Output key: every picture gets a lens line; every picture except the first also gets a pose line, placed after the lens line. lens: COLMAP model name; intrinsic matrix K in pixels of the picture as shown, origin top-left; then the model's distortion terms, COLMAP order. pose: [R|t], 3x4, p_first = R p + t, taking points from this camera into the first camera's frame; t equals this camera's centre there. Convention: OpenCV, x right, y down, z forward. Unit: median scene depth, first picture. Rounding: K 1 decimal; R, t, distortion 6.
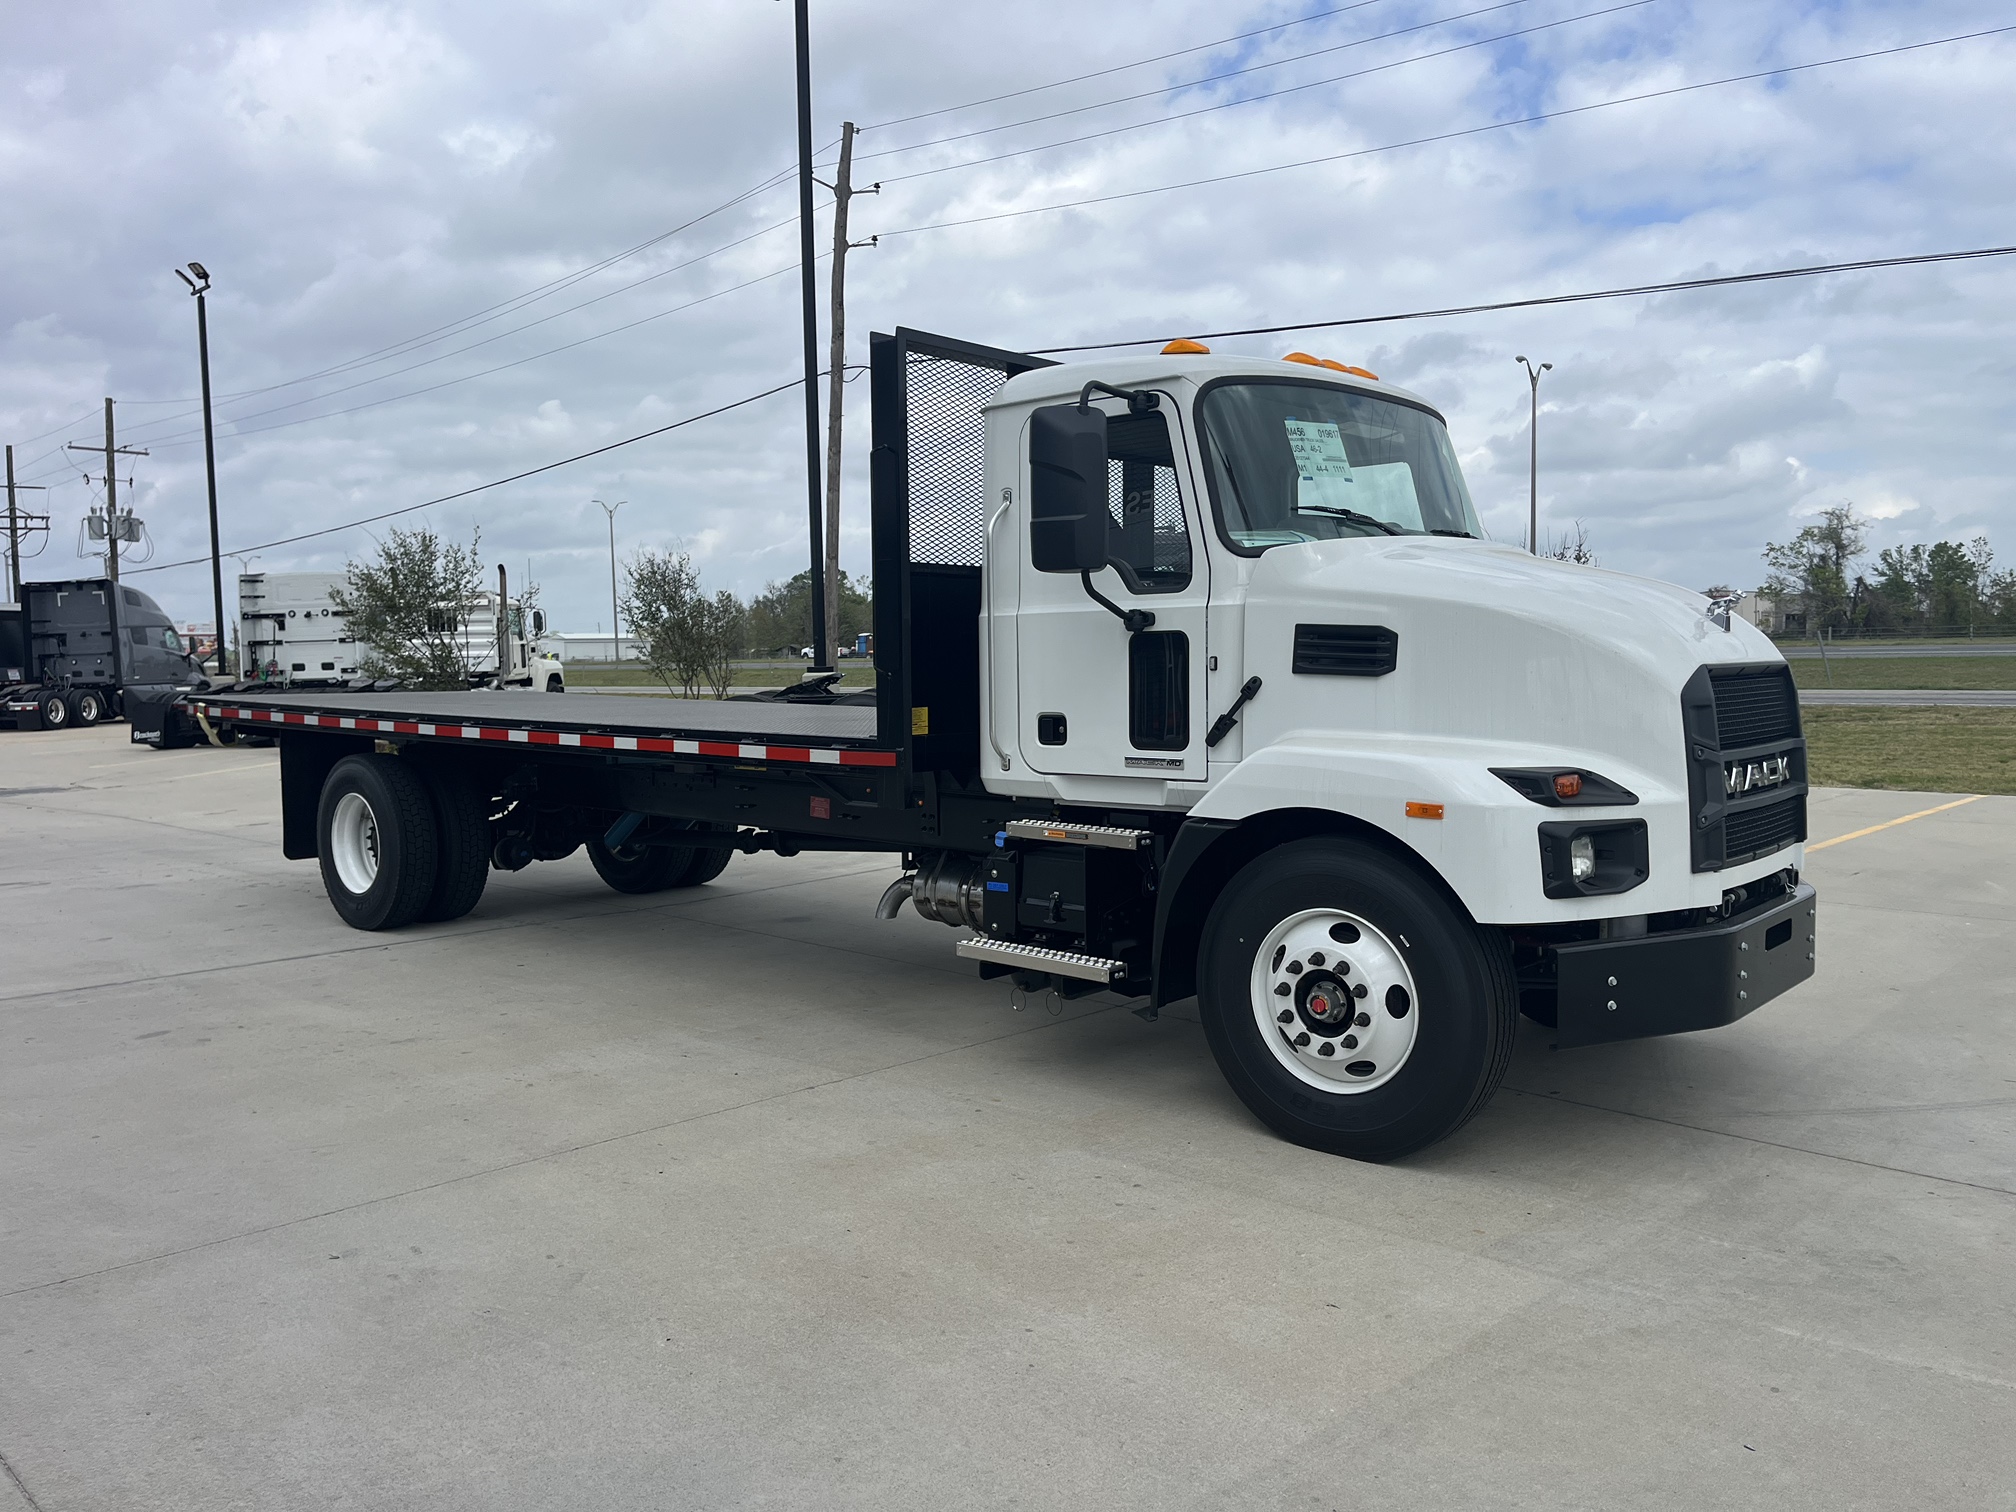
lens RADIAL K [[1563.0, 0, 1007.3], [0, 1563.0, 753.3], [0, 0, 1]] dist [0.051785, -0.055495]
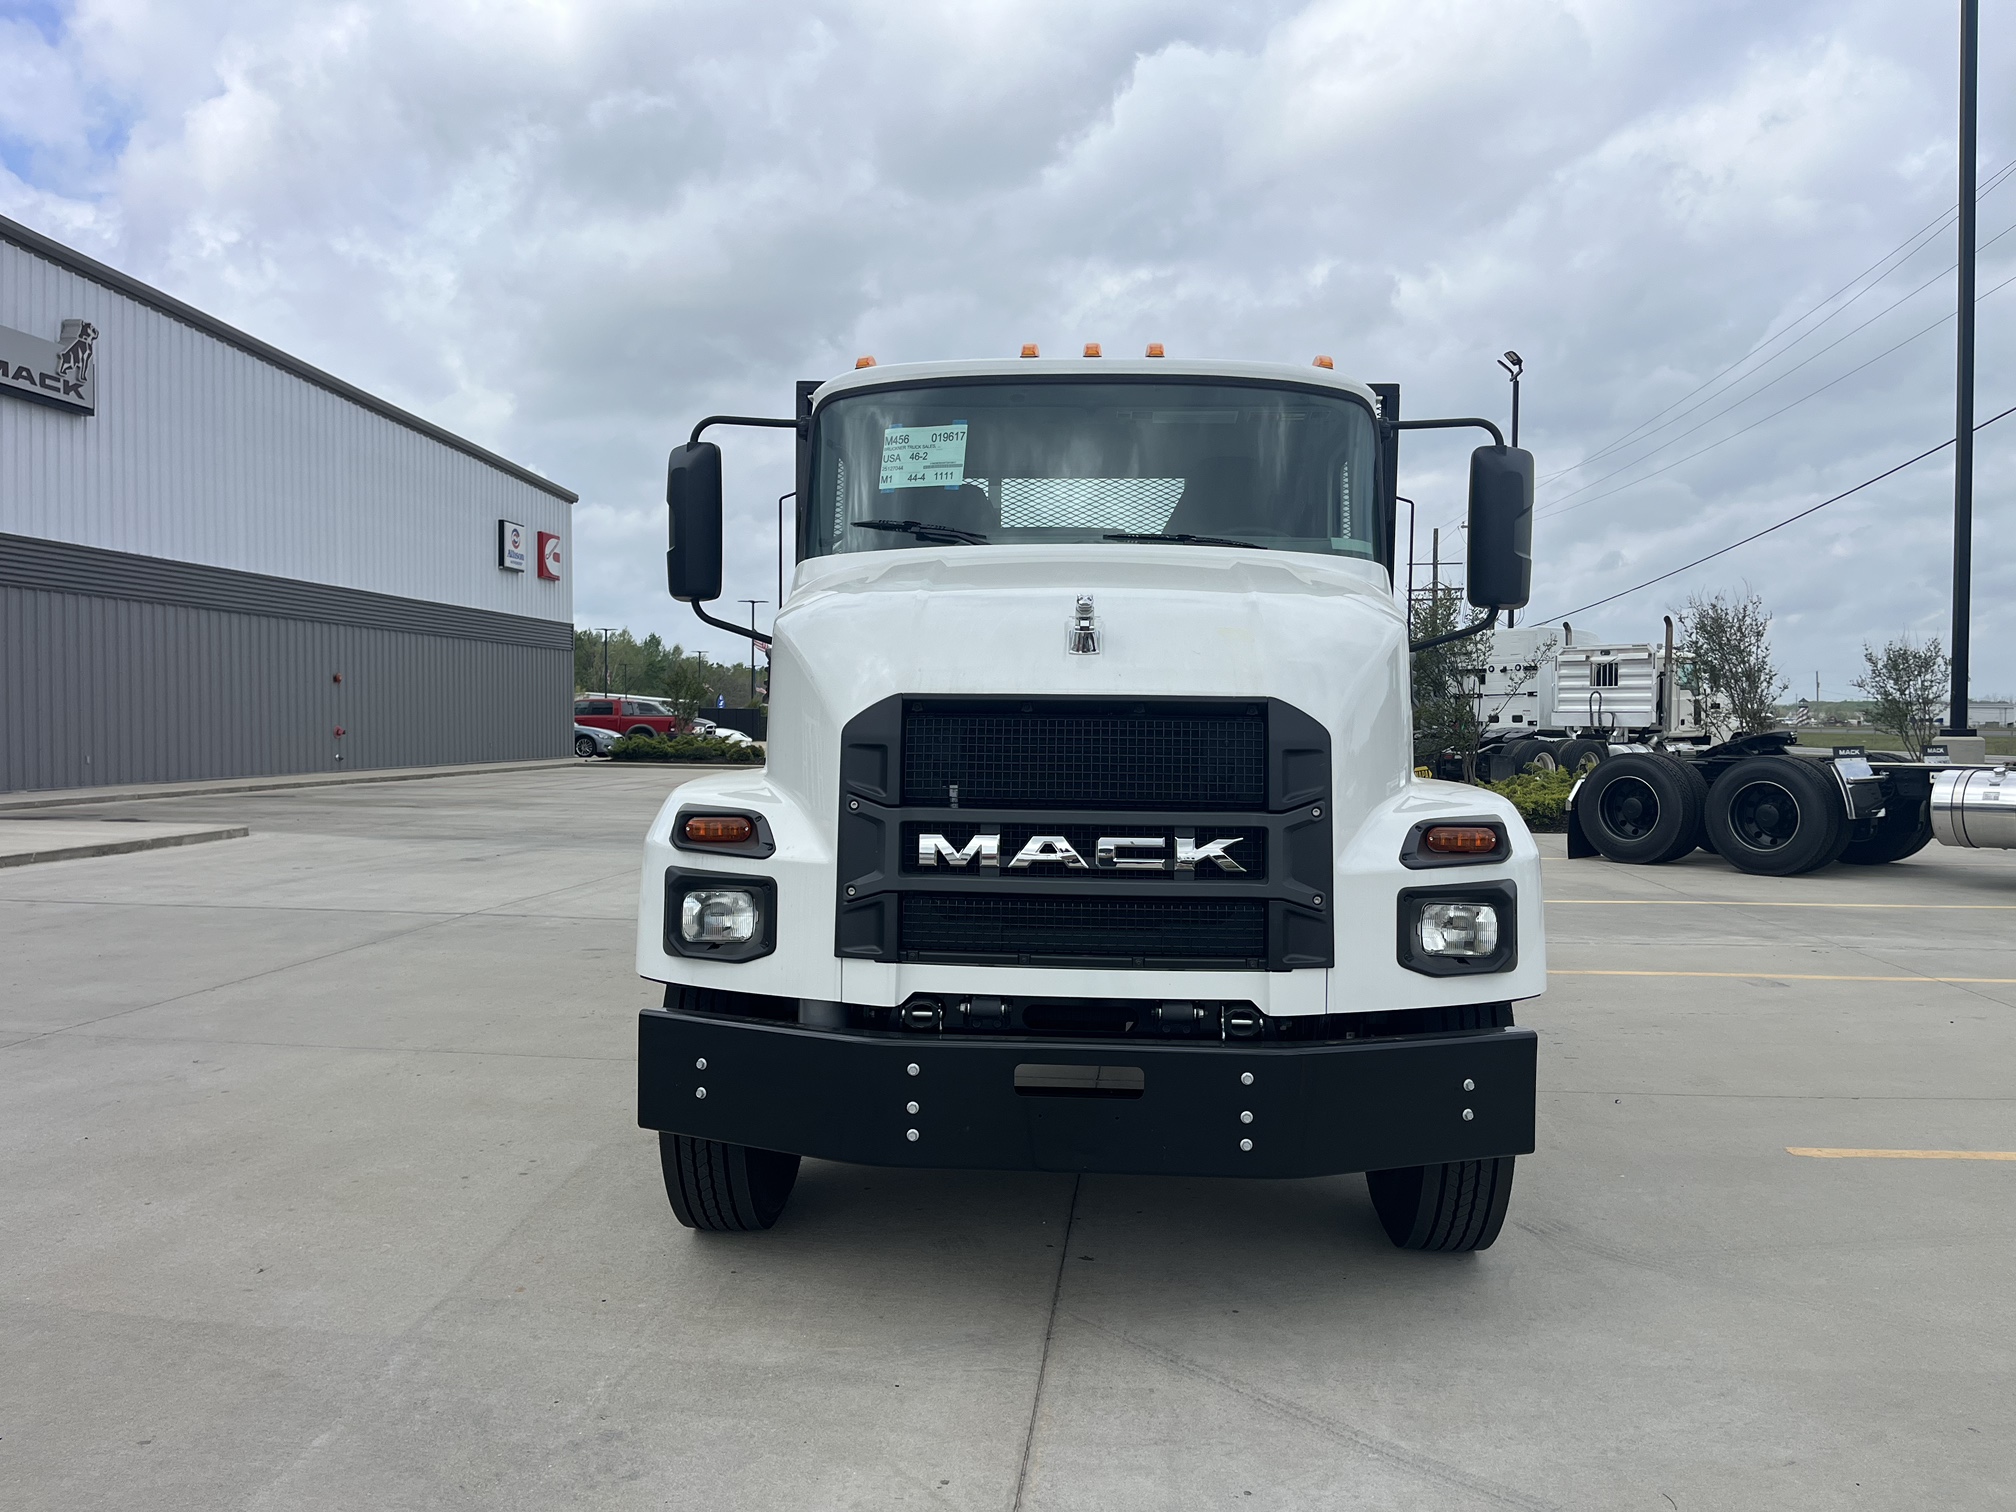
lens RADIAL K [[1563.0, 0, 1020.4], [0, 1563.0, 745.0], [0, 0, 1]] dist [0.051785, -0.055495]
pose [[0.606928, 0.037042, -0.793893, 1.065312], [-0.071883, 0.997378, -0.008419, -0.028197], [0.791499, 0.062177, 0.607999, 0.568485]]
